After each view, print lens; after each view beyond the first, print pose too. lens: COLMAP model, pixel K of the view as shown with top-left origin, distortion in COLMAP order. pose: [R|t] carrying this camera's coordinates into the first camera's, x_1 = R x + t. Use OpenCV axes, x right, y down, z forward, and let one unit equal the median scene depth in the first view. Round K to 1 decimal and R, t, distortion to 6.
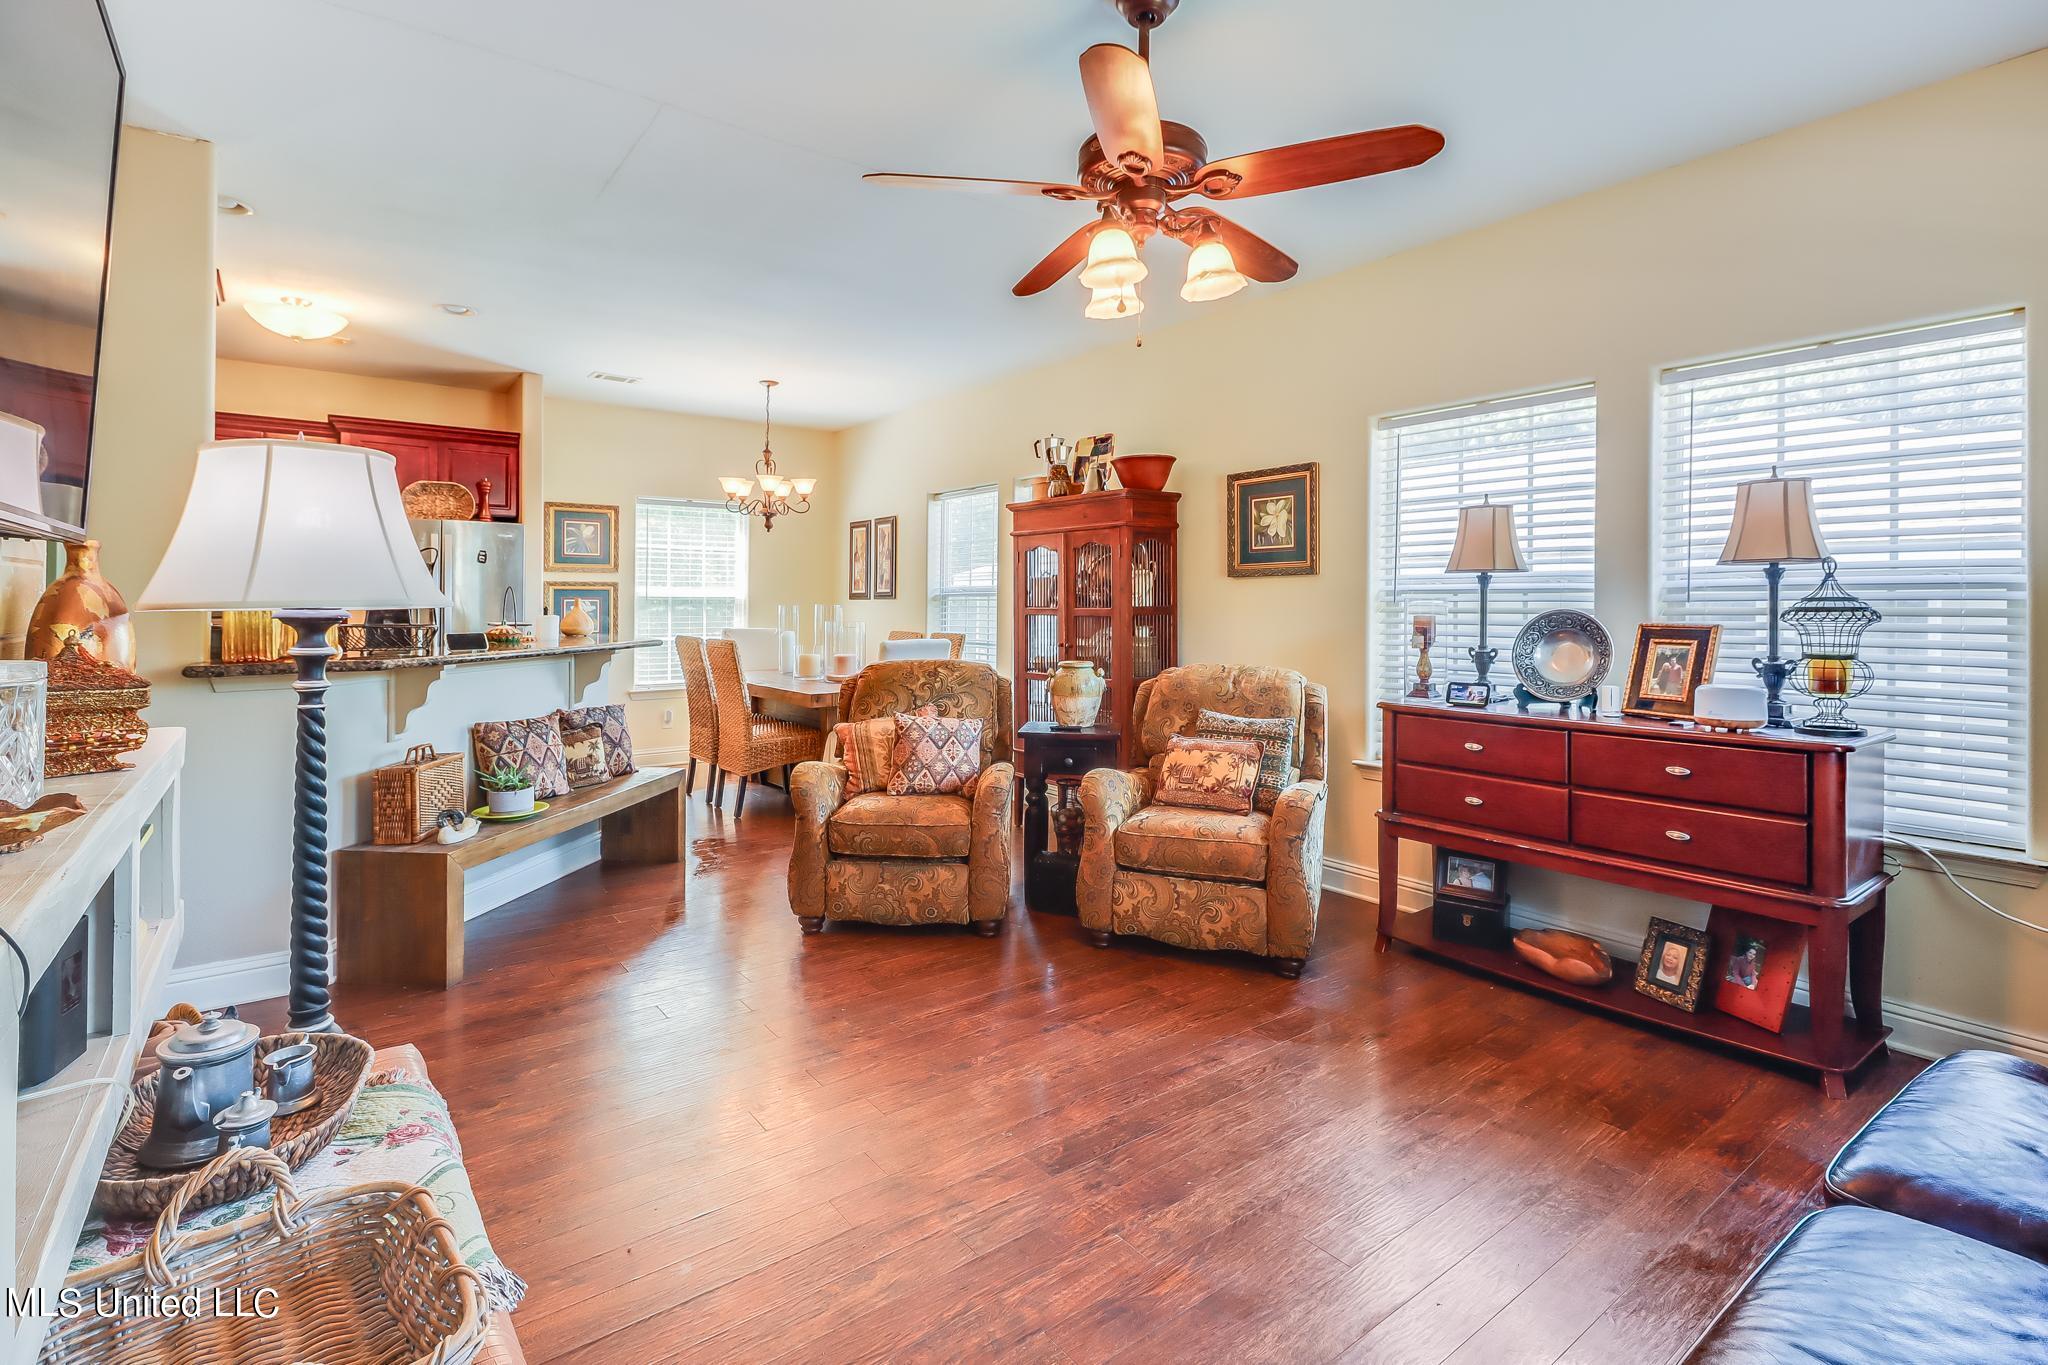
lens RADIAL K [[942.8, 0, 1016.3], [0, 942.8, 630.9], [0, 0, 1]] dist [-0.000835, -0.000386]
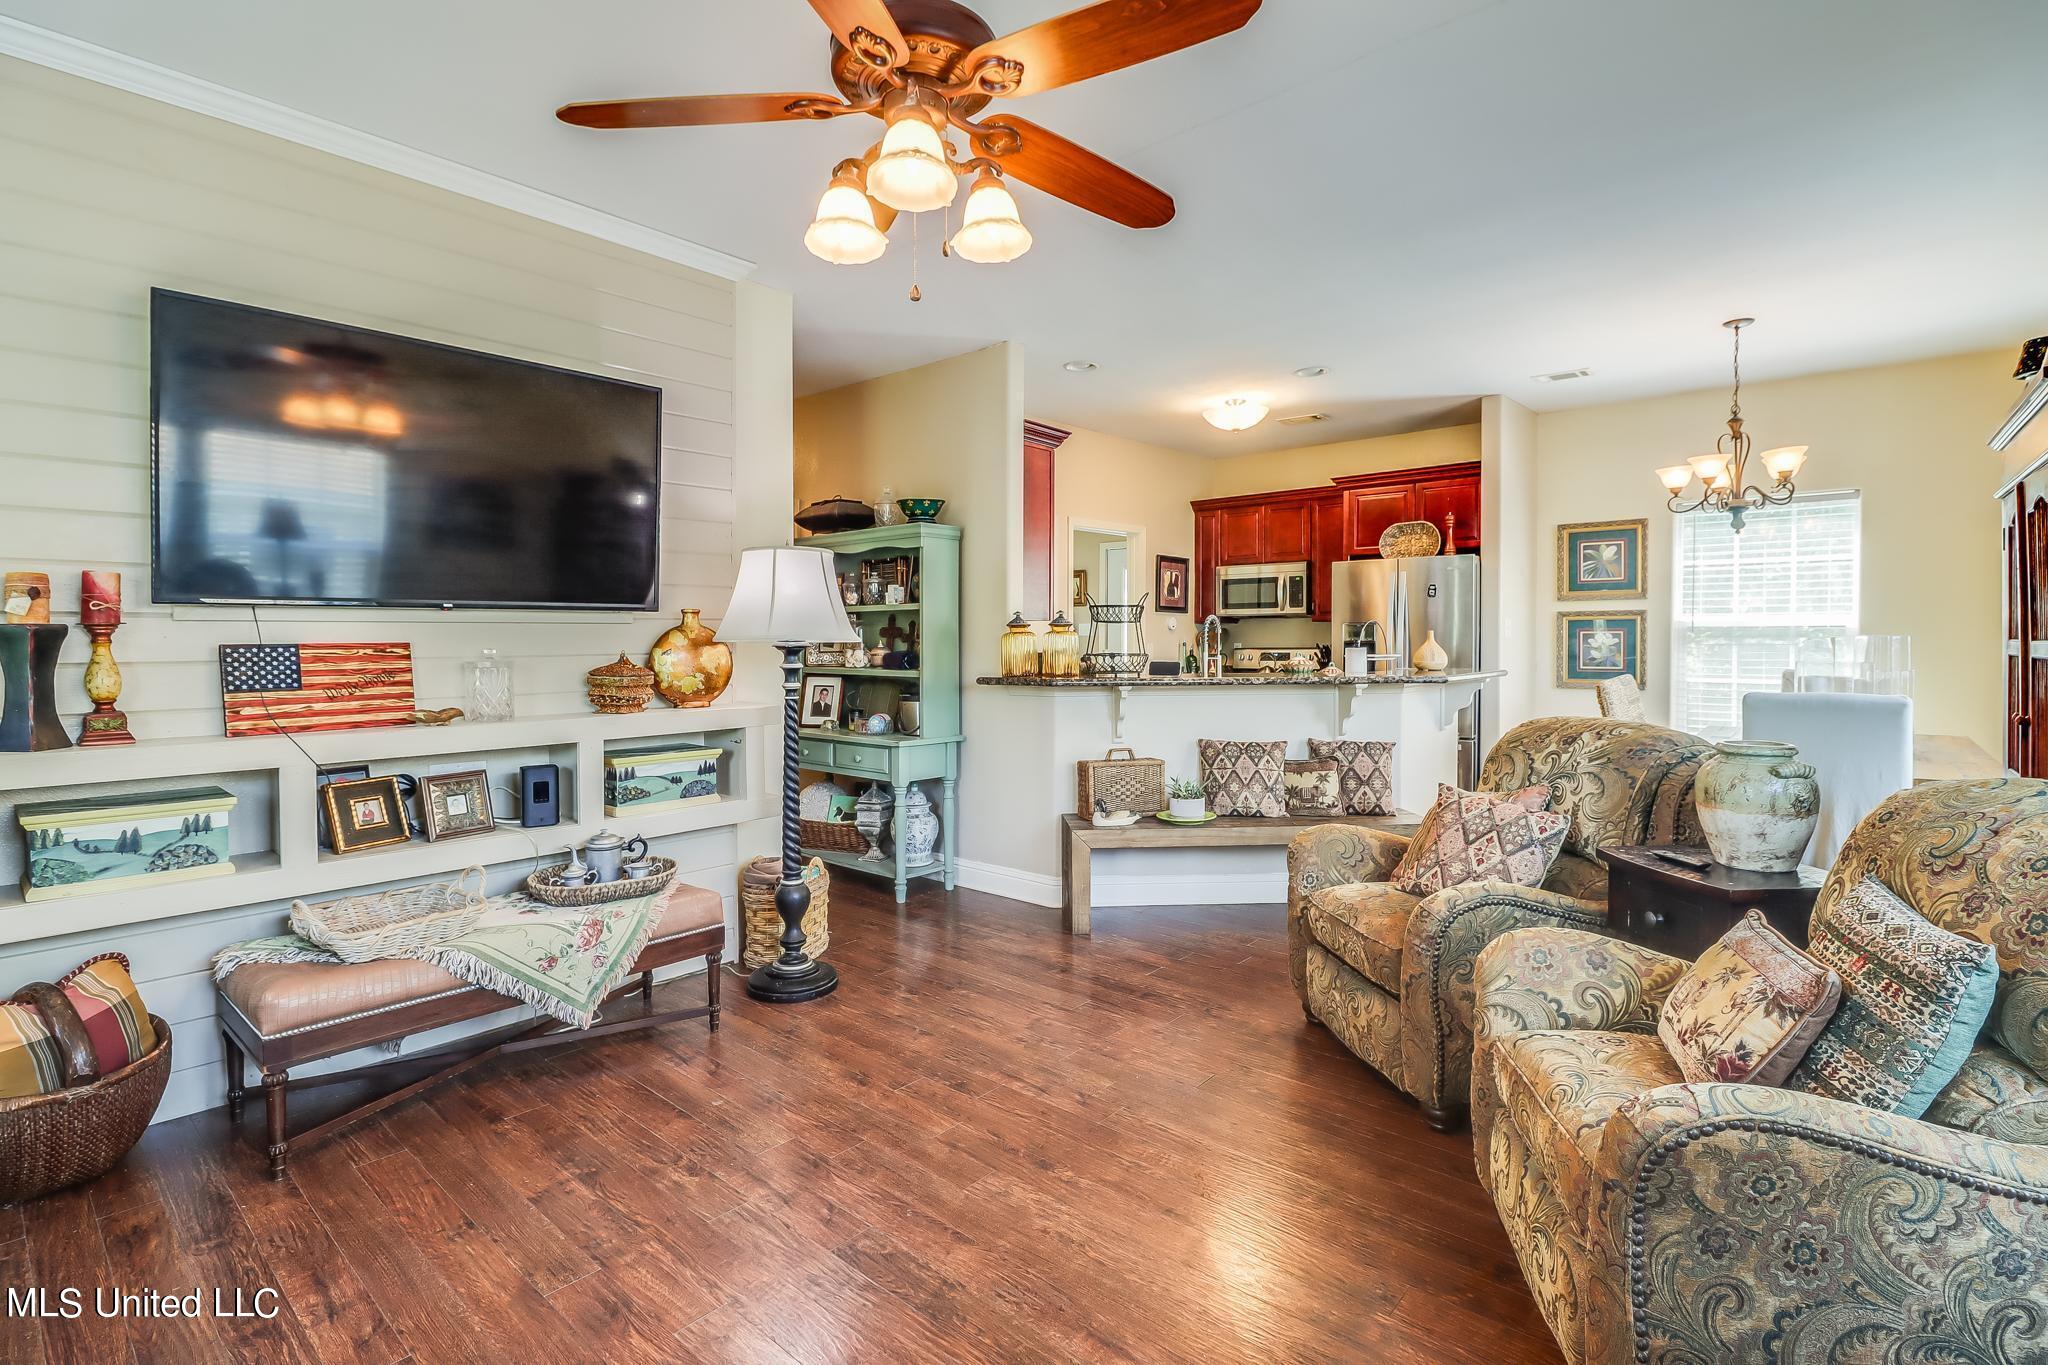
lens RADIAL K [[959.6, 0, 1022.7], [0, 959.6, 654.9], [0, 0, 1]] dist [-0.001618, -0.000445]
pose [[0.192742, 0.013247, -0.981160, 0.314469], [-0.023643, 0.999681, 0.008853, -0.006815], [0.980965, 0.021492, 0.192994, 0.312194]]
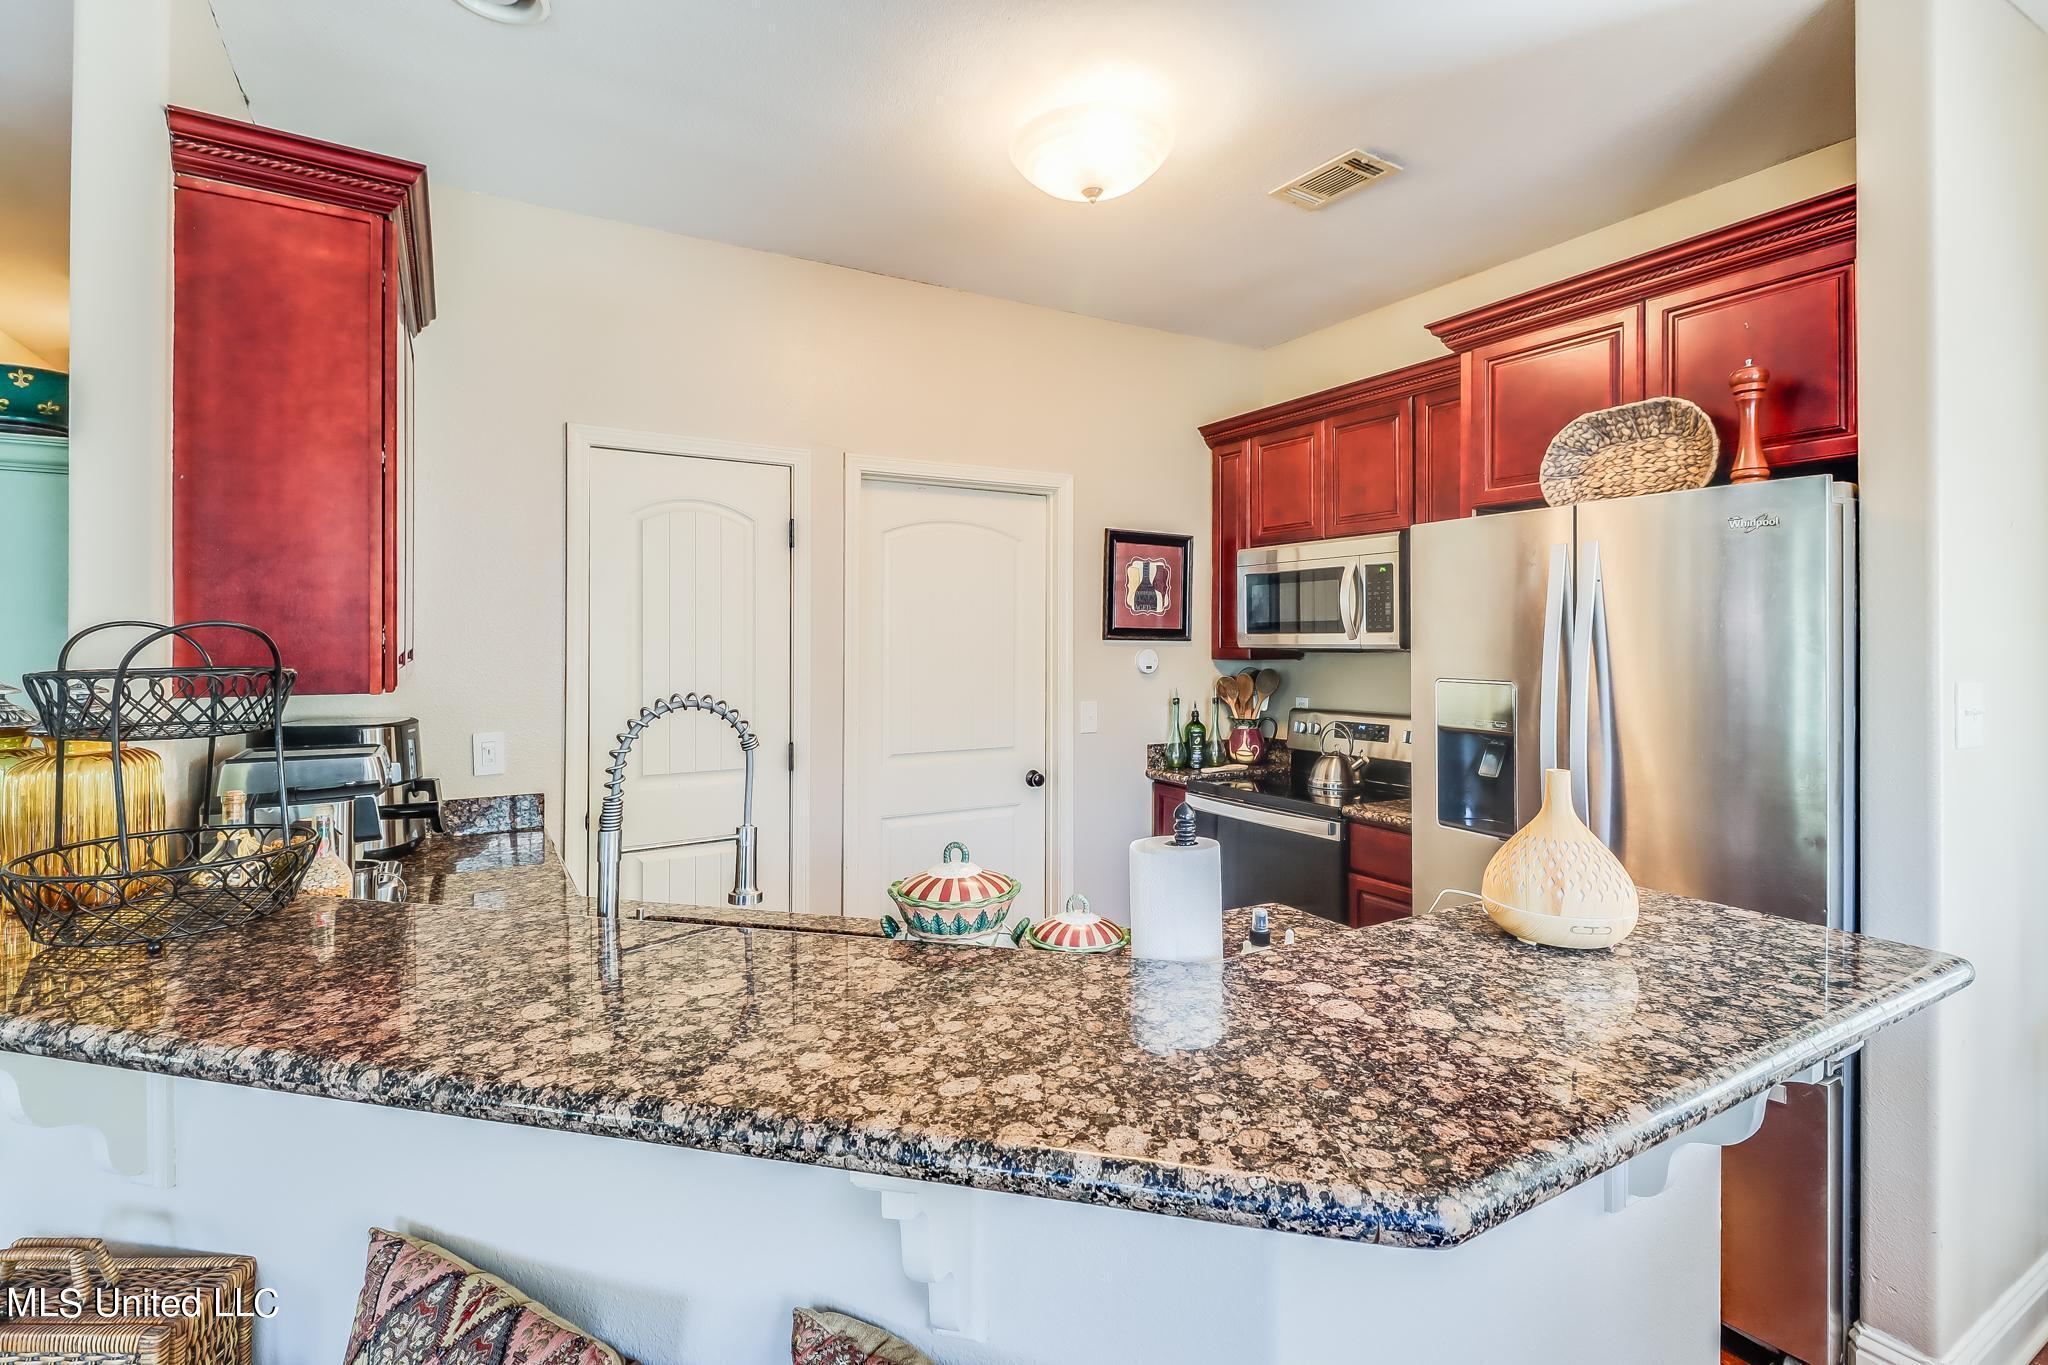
lens RADIAL K [[942.8, 0, 1016.3], [0, 942.8, 630.9], [0, 0, 1]] dist [-0.000835, -0.000386]
pose [[-0.119418, -0.015282, -0.992726, -0.172032], [-0.027546, 0.999548, -0.012073, -0.046841], [0.992462, 0.025904, -0.119785, 0.685383]]
